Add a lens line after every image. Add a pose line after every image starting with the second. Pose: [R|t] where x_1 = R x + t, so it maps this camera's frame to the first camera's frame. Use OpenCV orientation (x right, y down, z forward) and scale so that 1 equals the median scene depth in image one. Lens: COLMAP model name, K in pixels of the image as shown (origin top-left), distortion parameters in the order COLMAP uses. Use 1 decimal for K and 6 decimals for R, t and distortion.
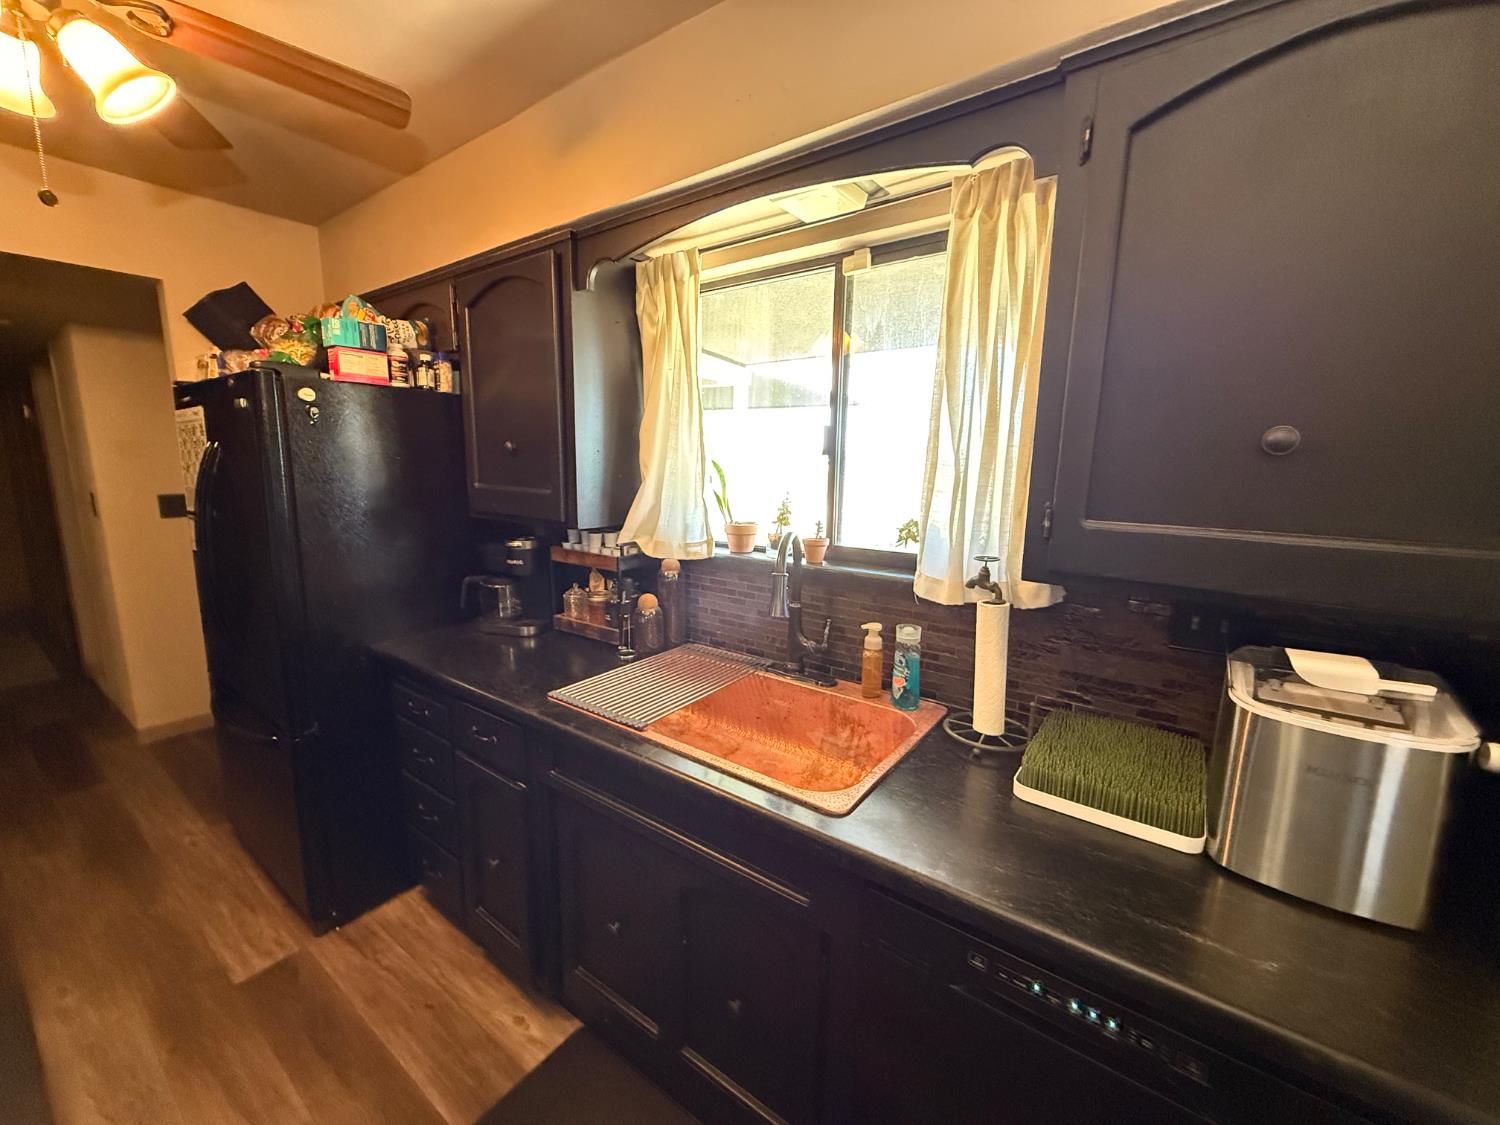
lens RADIAL K [[597.5, 0, 752.3], [0, 597.5, 562.3], [0, 0, 1]] dist [-0.001197, 0.000142]
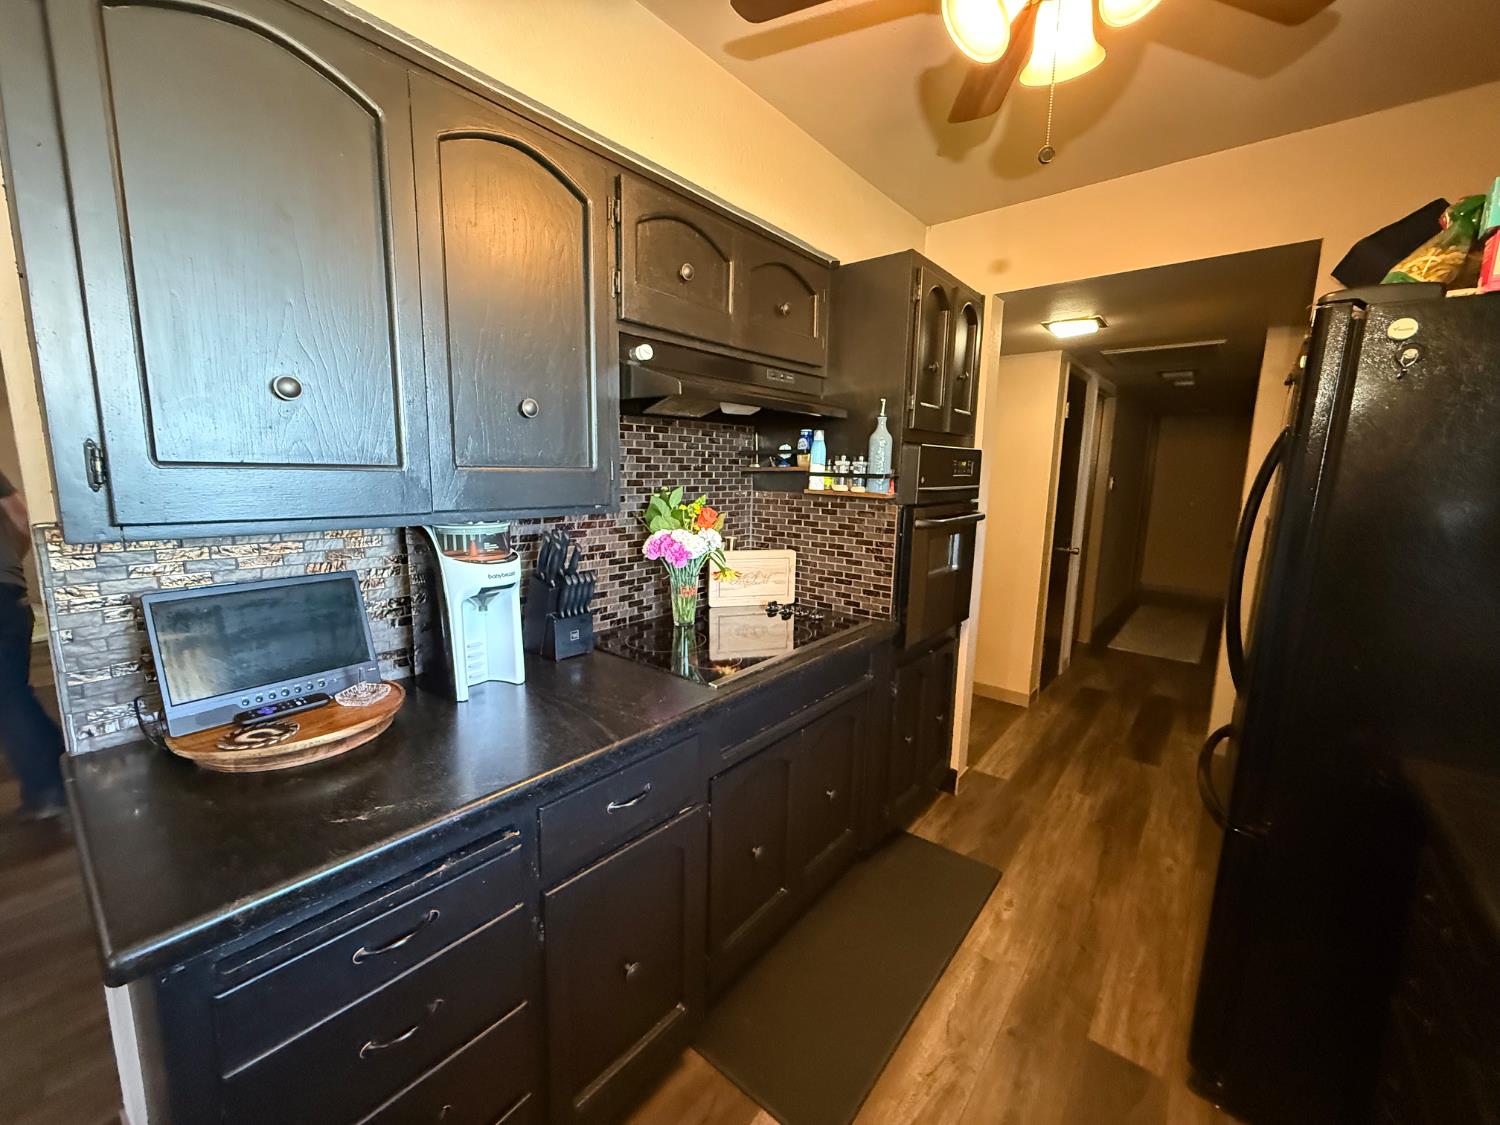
lens RADIAL K [[597.5, 0, 747.9], [0, 597.5, 561.9], [0, 0, 1]] dist [-0.001197, 0.000142]
pose [[-0.063336, 0.146351, -0.987203, -0.058050], [-0.186505, 0.970027, 0.155770, -0.017217], [0.980410, 0.193984, -0.034142, 0.366840]]
